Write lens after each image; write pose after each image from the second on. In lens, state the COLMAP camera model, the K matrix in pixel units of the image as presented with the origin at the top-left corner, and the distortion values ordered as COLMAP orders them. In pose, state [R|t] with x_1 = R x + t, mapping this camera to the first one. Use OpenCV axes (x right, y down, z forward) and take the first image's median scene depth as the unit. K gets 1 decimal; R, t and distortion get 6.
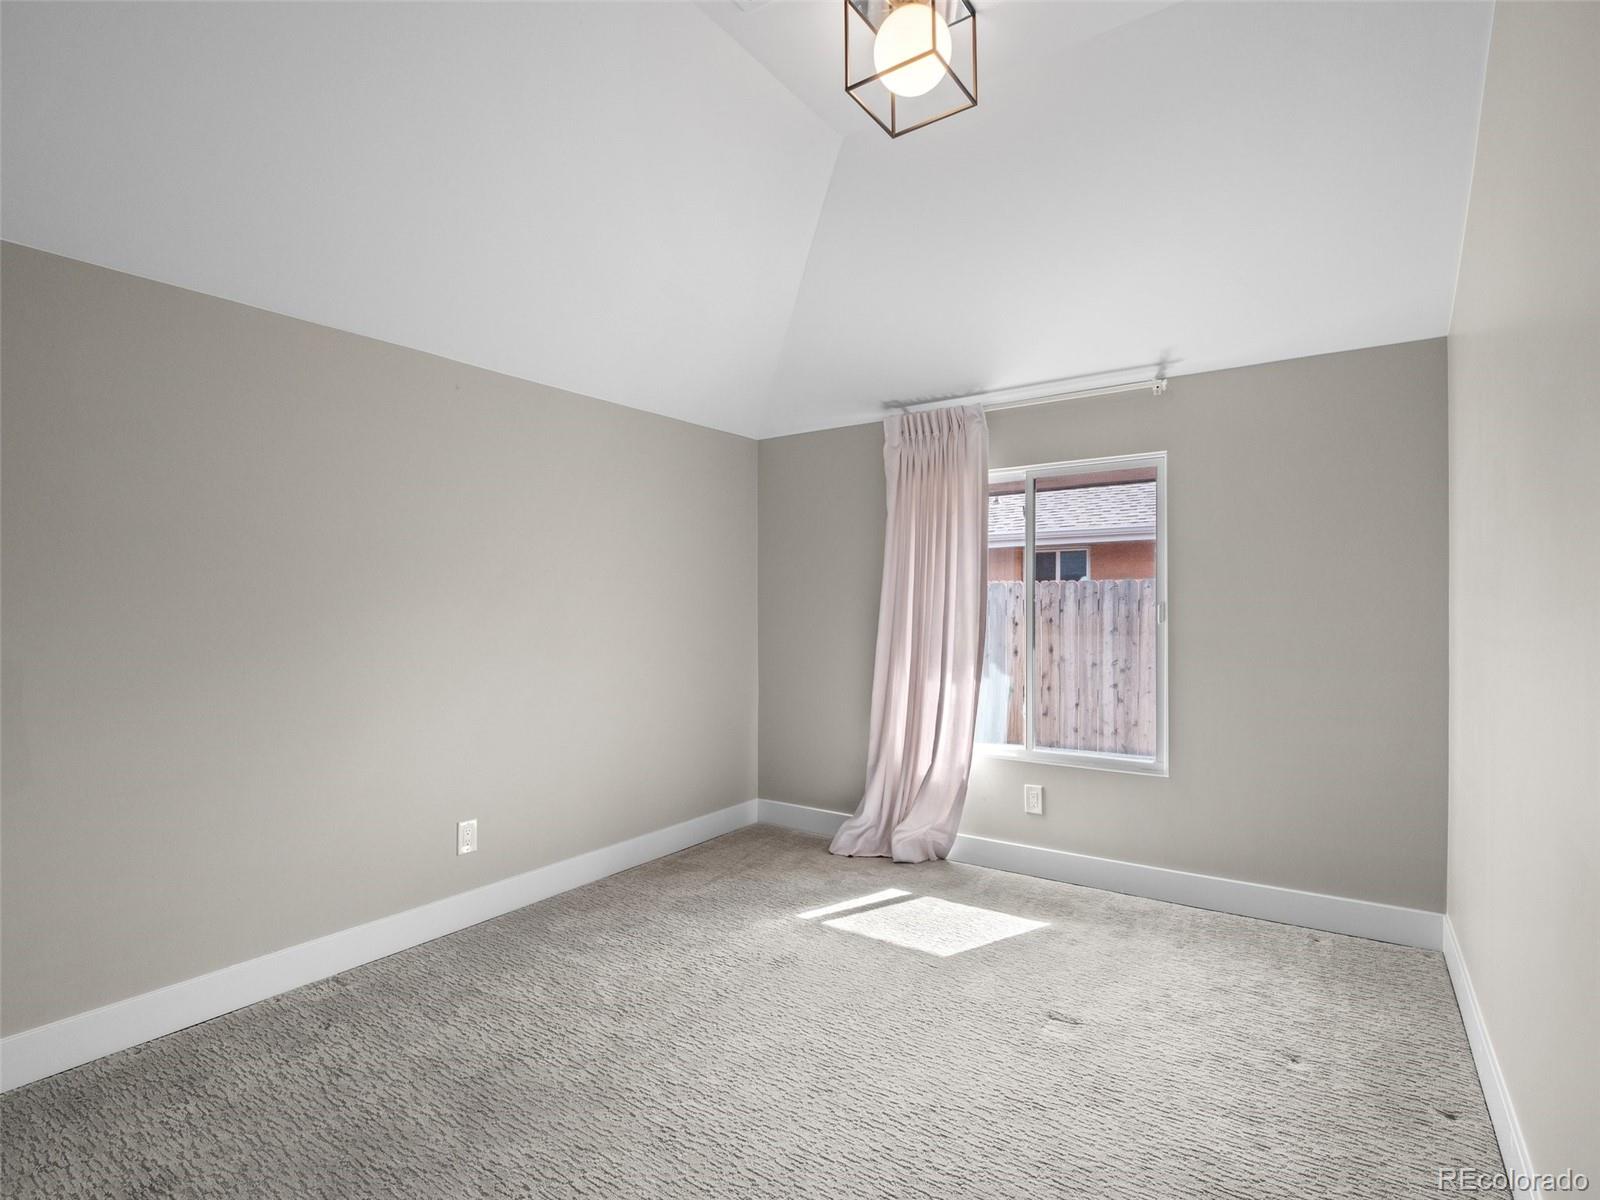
lens RADIAL K [[795.4, 0, 800.0], [0, 795.4, 600.0], [0, 0, 1]] dist [-0.002354, -0.001004]
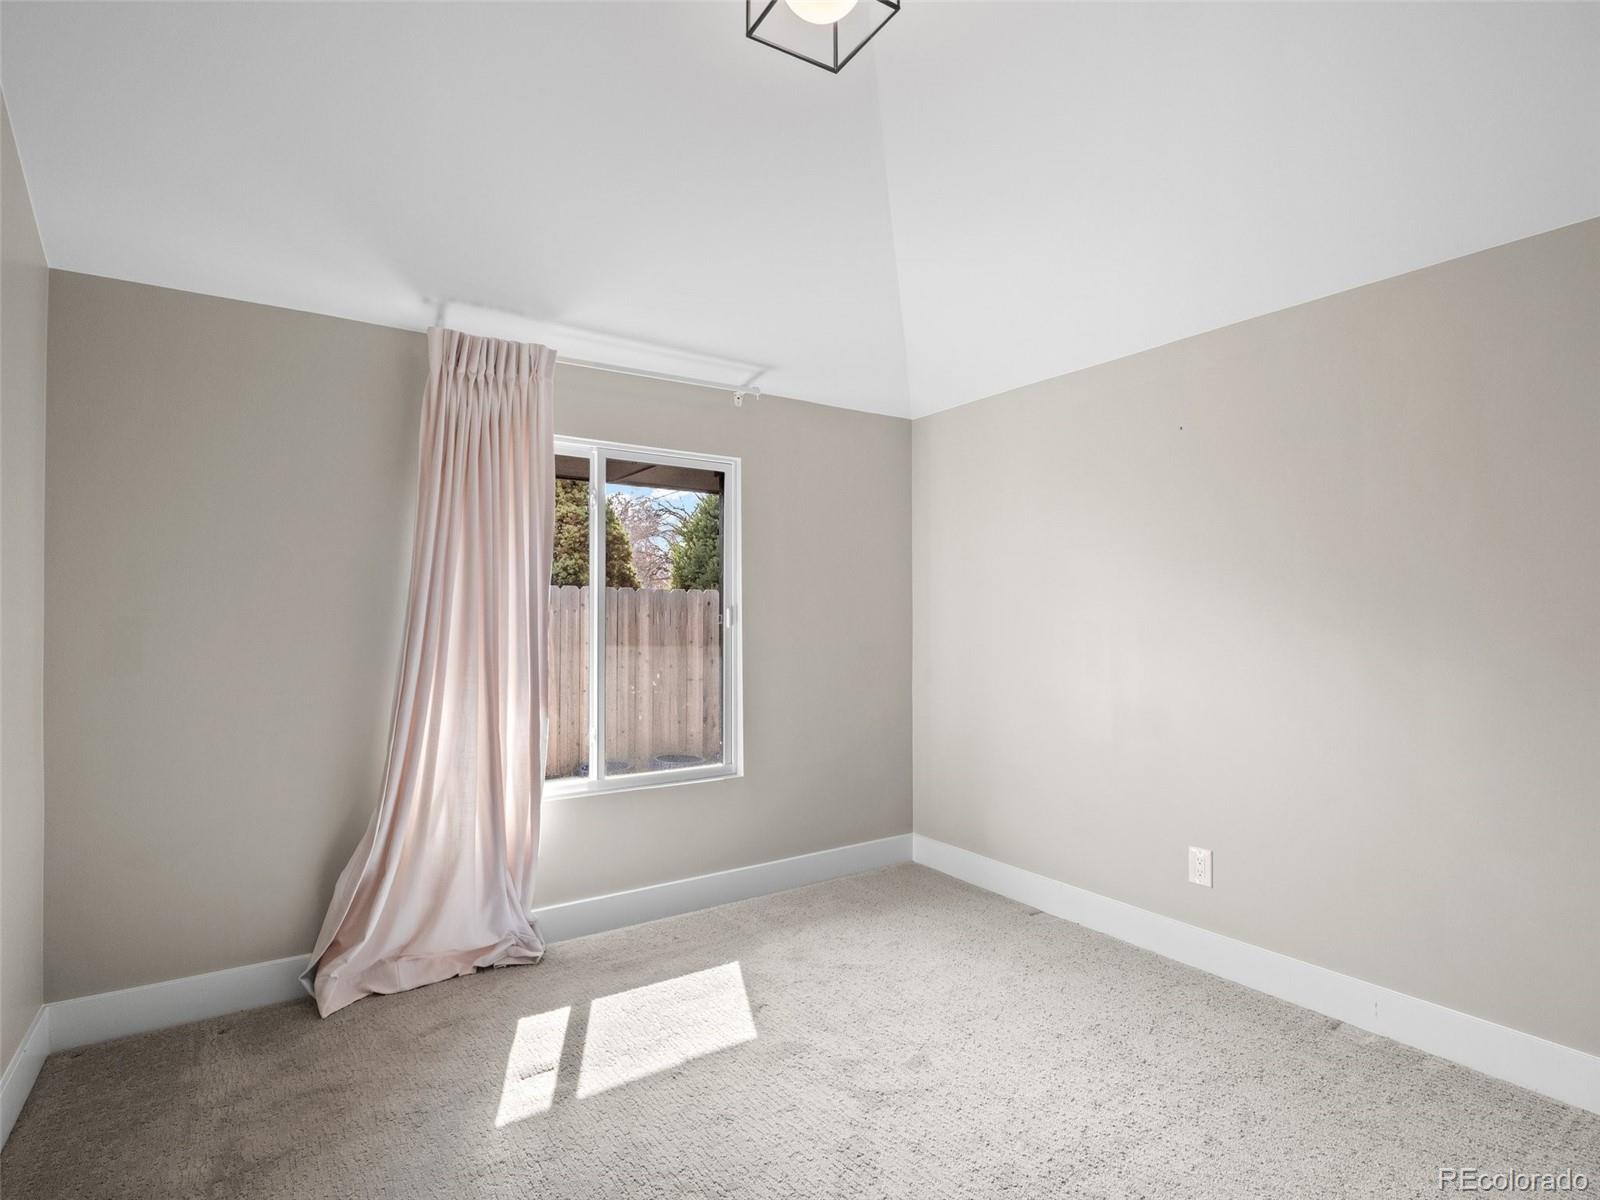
lens RADIAL K [[795.4, 0, 800.0], [0, 795.4, 600.0], [0, 0, 1]] dist [-0.002354, -0.001004]
pose [[0.385378, 0.019113, 0.922561, -0.457309], [-0.006069, 0.999816, -0.018178, 0.013222], [-0.922739, 0.001406, 0.385423, 0.530768]]
